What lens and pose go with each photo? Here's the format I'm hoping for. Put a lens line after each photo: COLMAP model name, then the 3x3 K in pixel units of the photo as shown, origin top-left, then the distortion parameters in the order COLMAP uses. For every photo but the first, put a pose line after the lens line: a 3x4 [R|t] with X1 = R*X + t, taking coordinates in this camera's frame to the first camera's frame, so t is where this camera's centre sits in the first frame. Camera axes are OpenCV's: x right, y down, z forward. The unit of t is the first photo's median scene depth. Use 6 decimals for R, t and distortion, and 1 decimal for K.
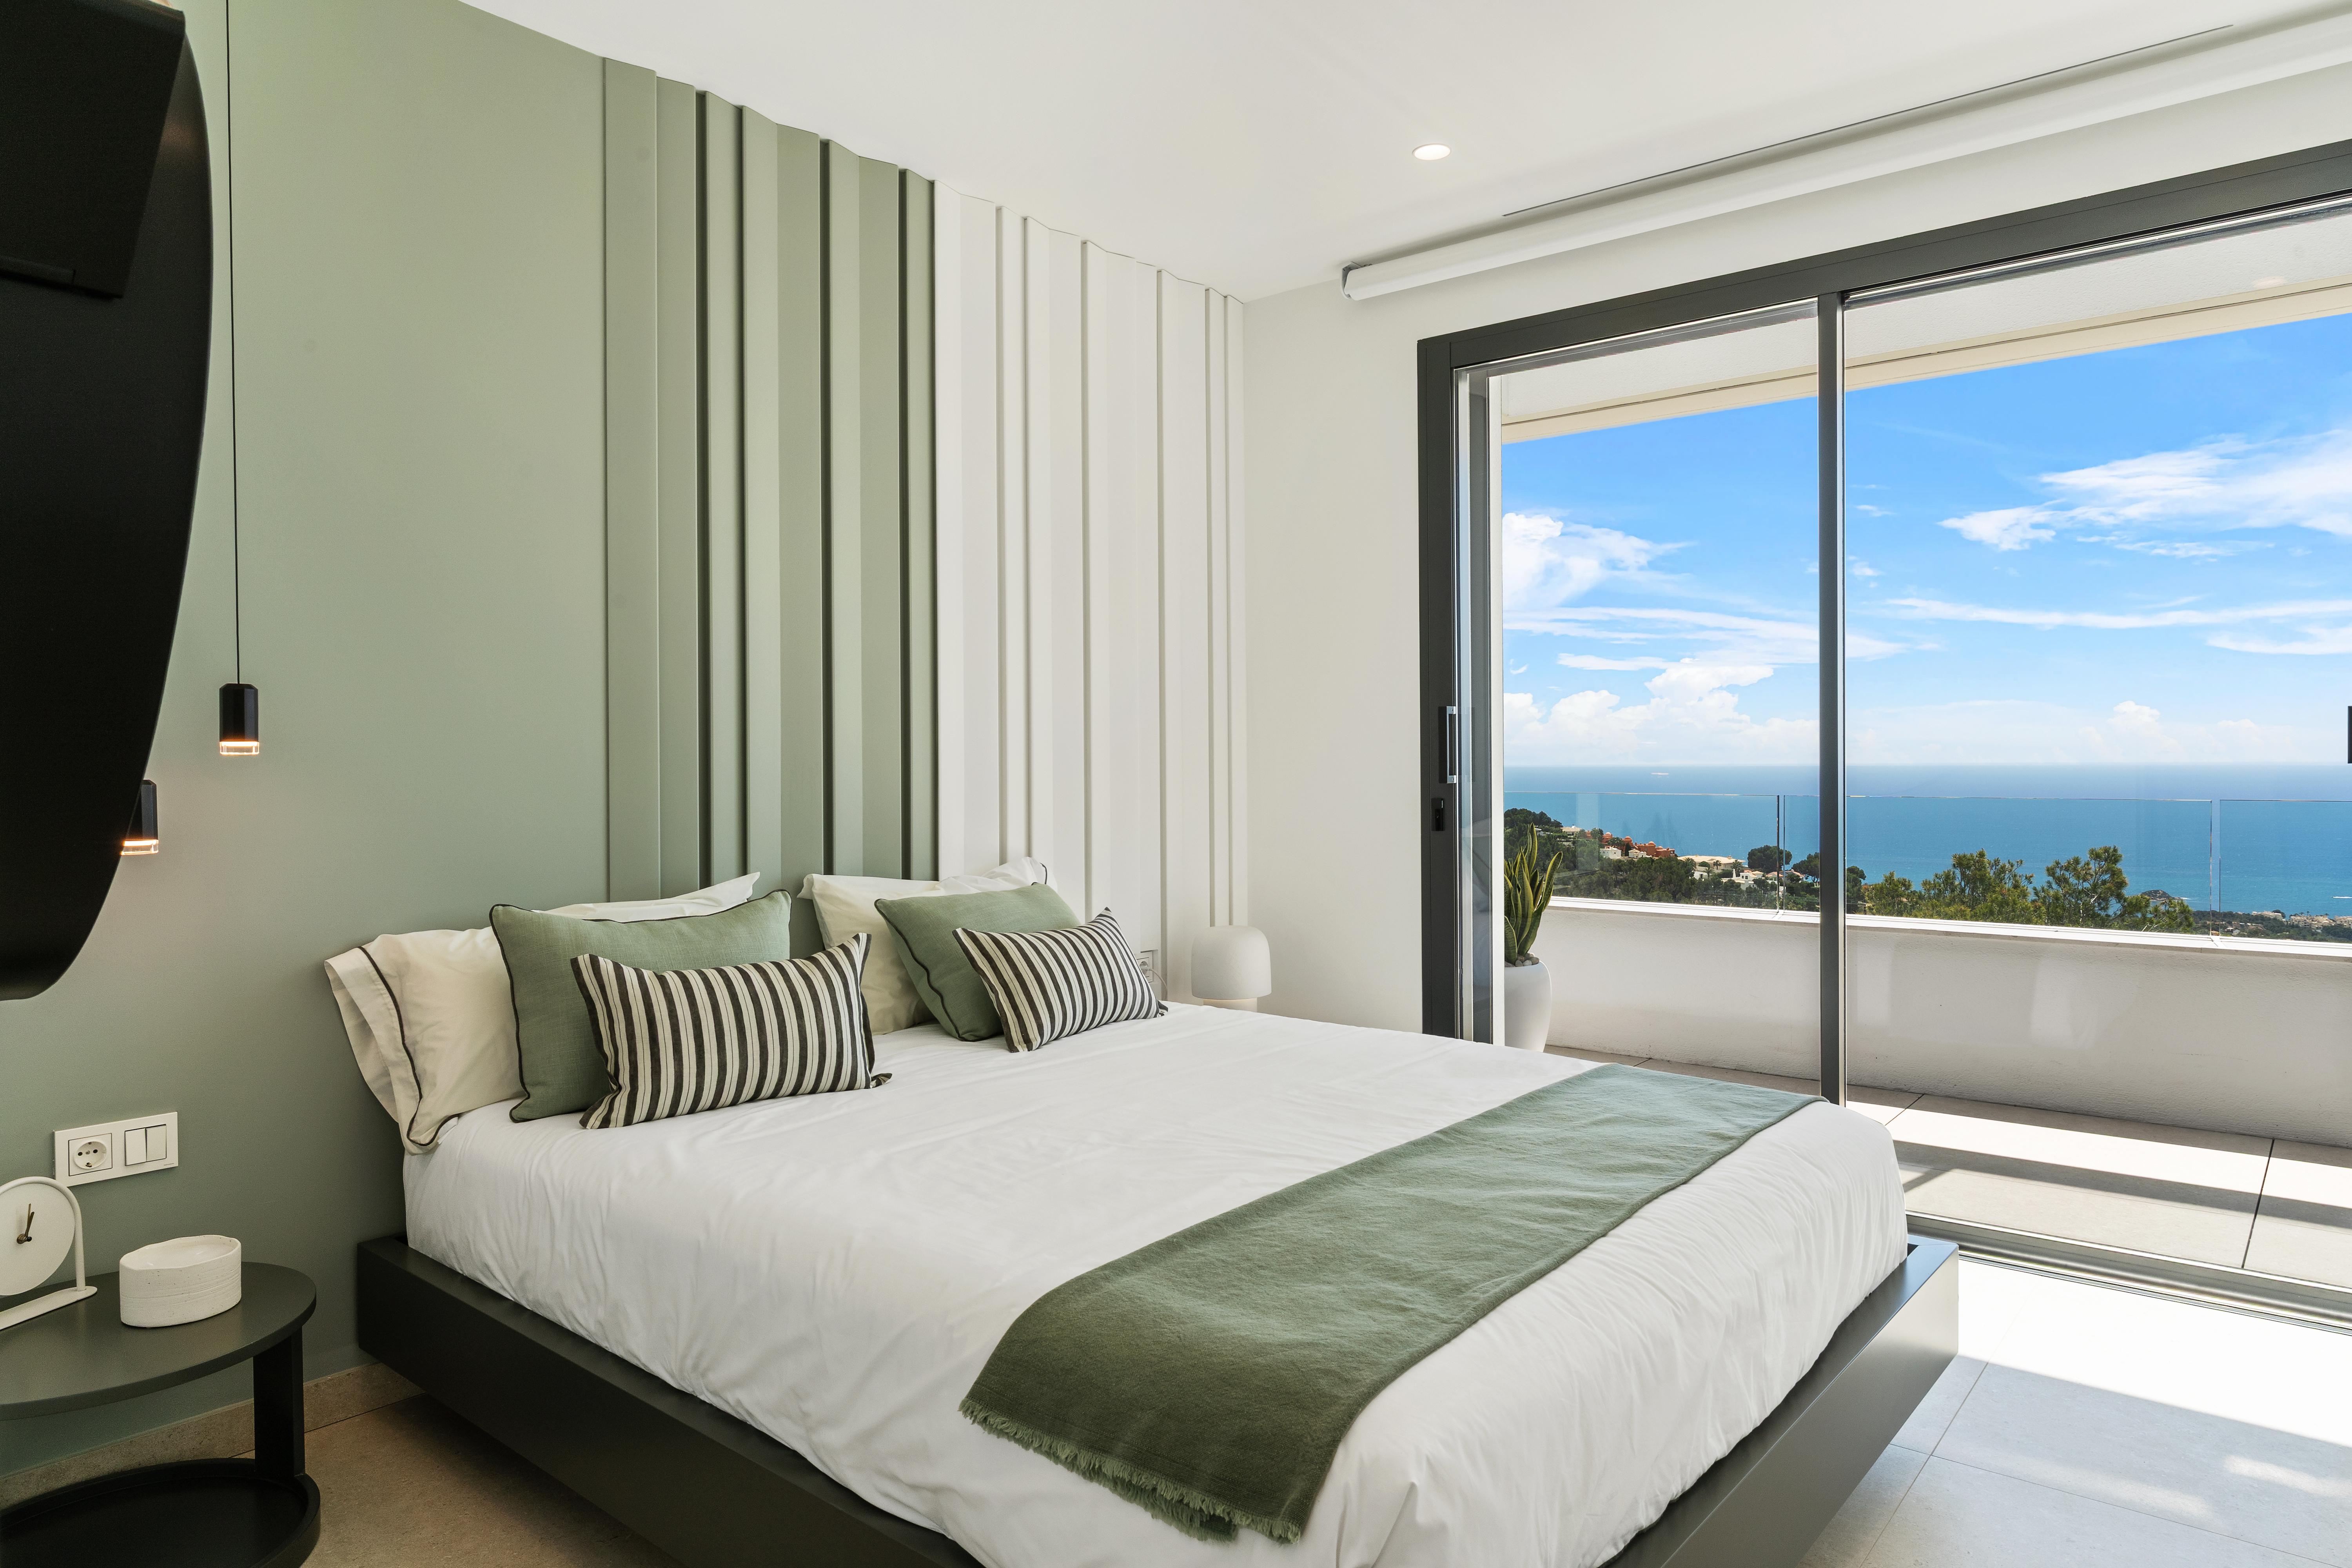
lens RADIAL K [[1471.6, 0, 1176.0], [0, 1471.6, 784.0], [0, 0, 1]] dist [-0.000003, -0.000139]
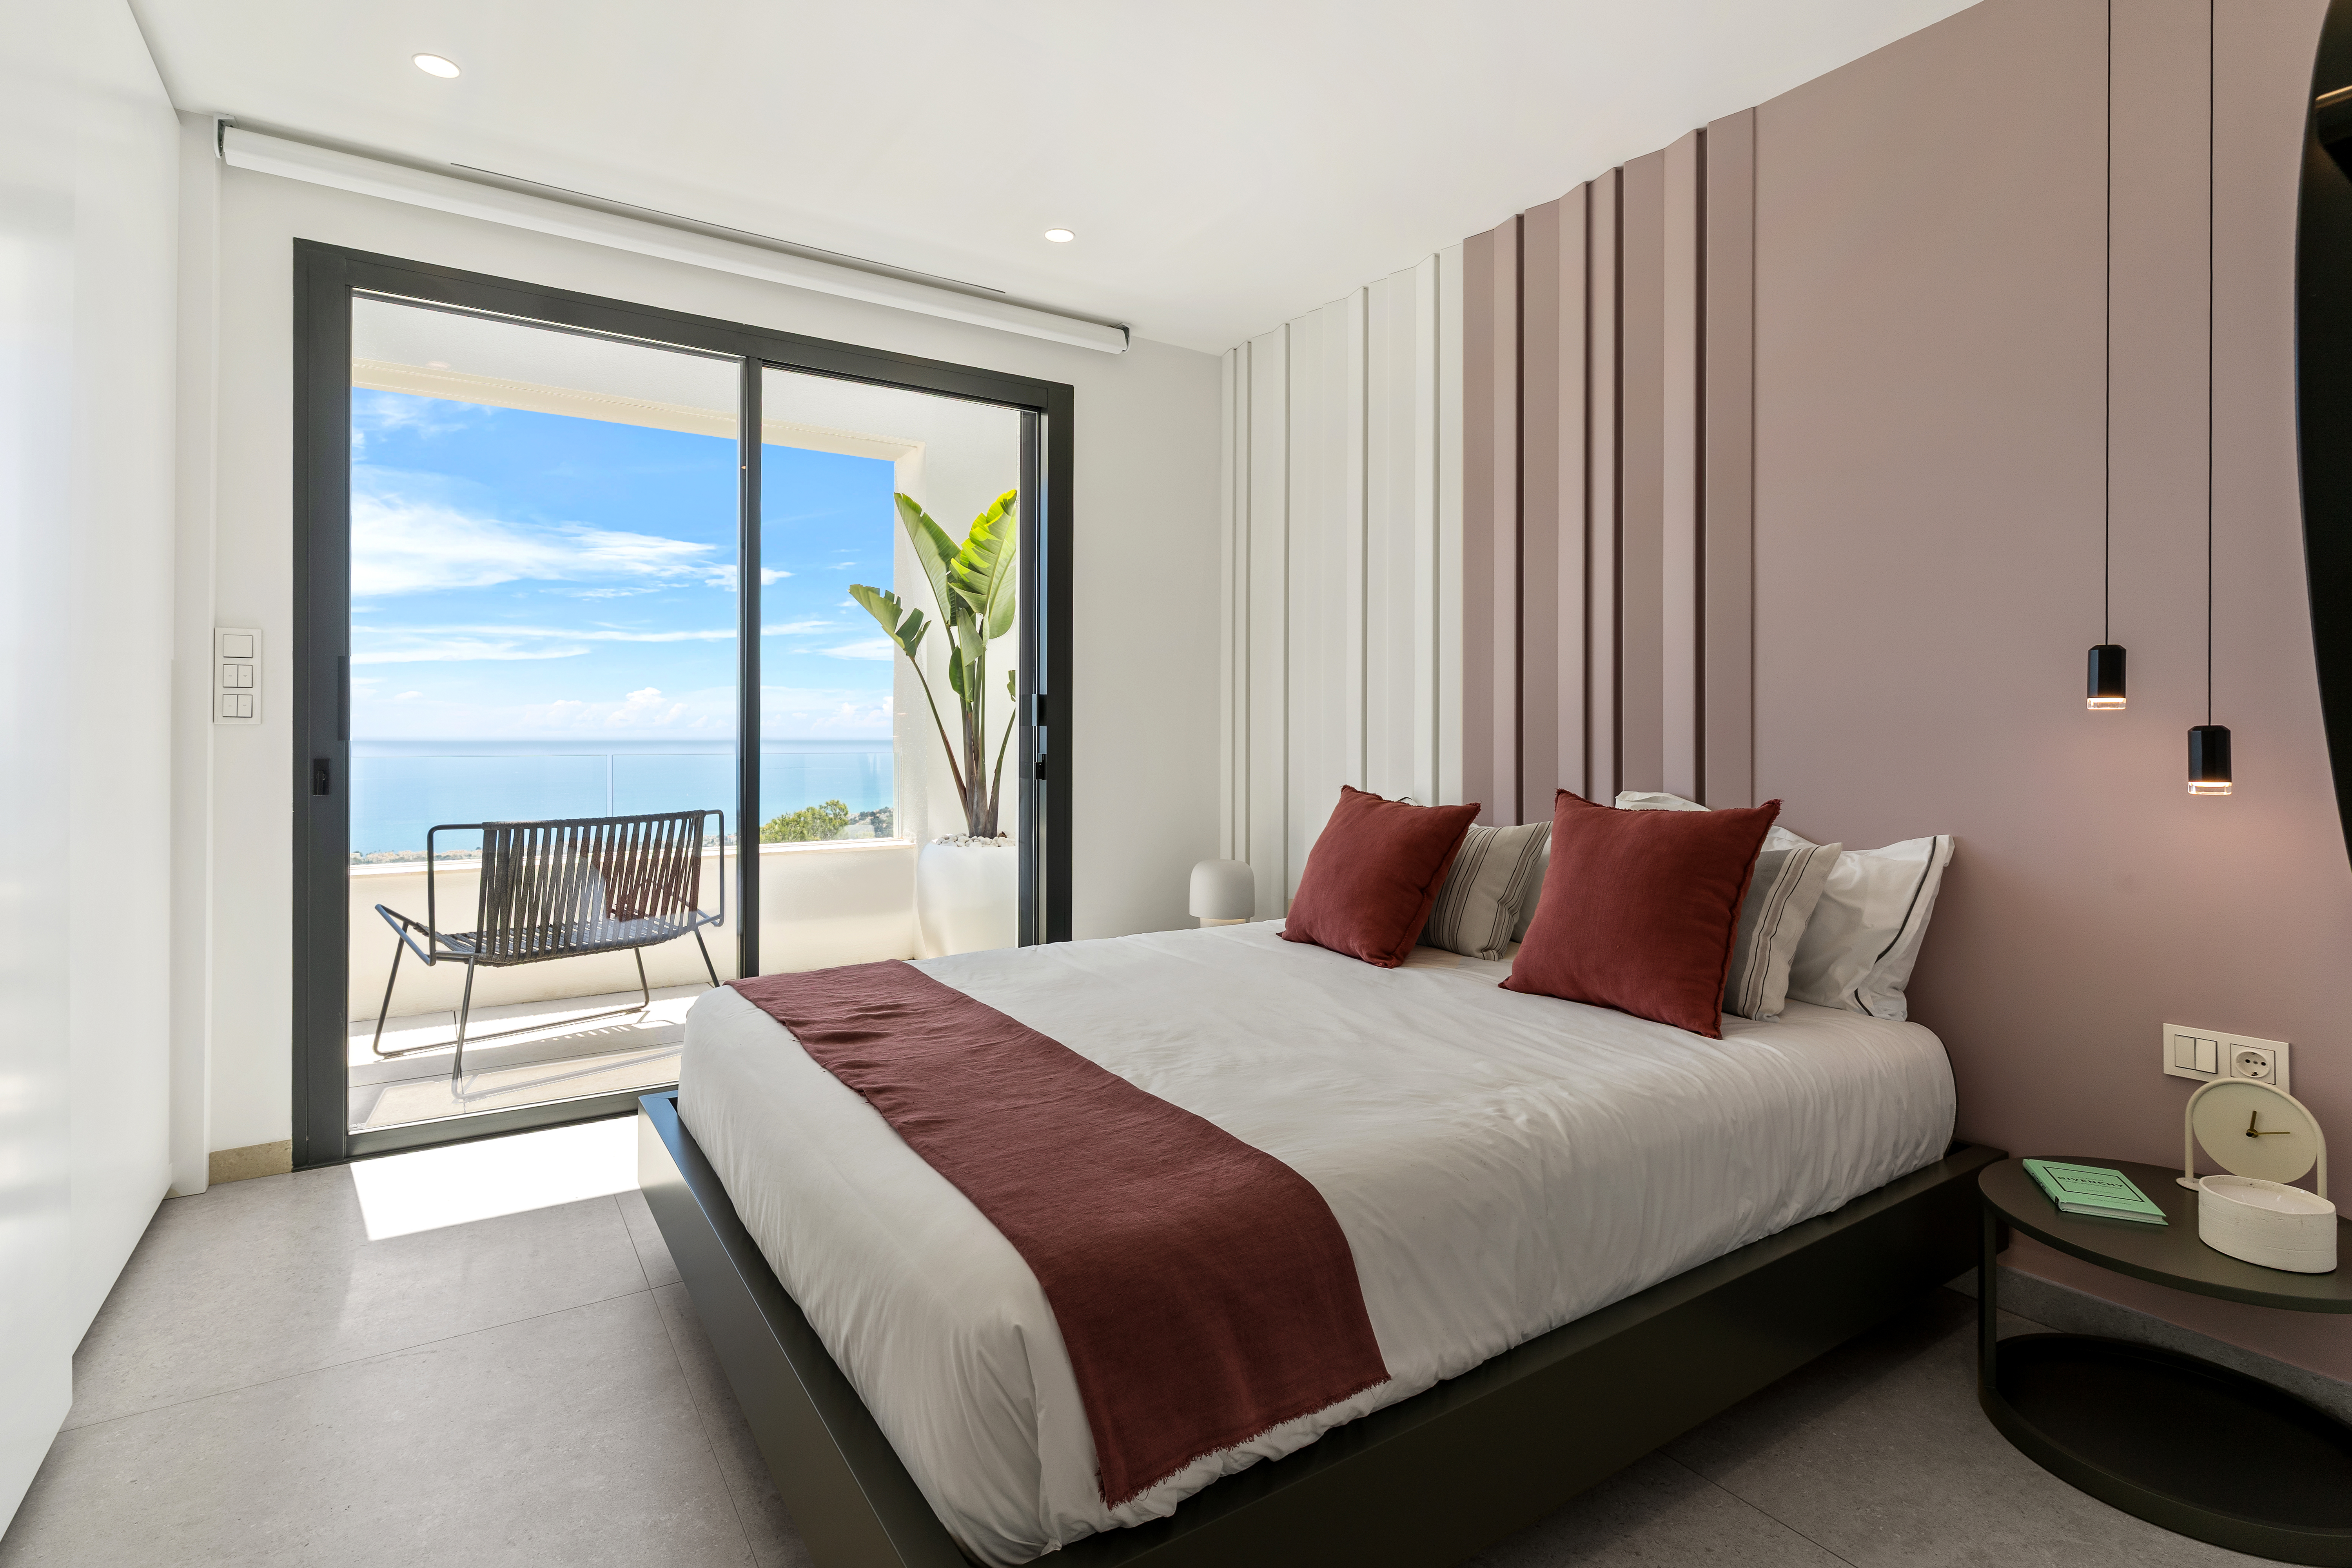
lens RADIAL K [[1206.6, 0, 1177.3], [0, 1206.6, 711.2], [0, 0, 1]] dist [0.000104, -0.000179]
pose [[0.316074, 0.008400, 0.948697, -0.415173], [0.013646, 0.999817, -0.013399, -0.003546], [-0.948636, 0.017182, 0.315902, 0.330860]]
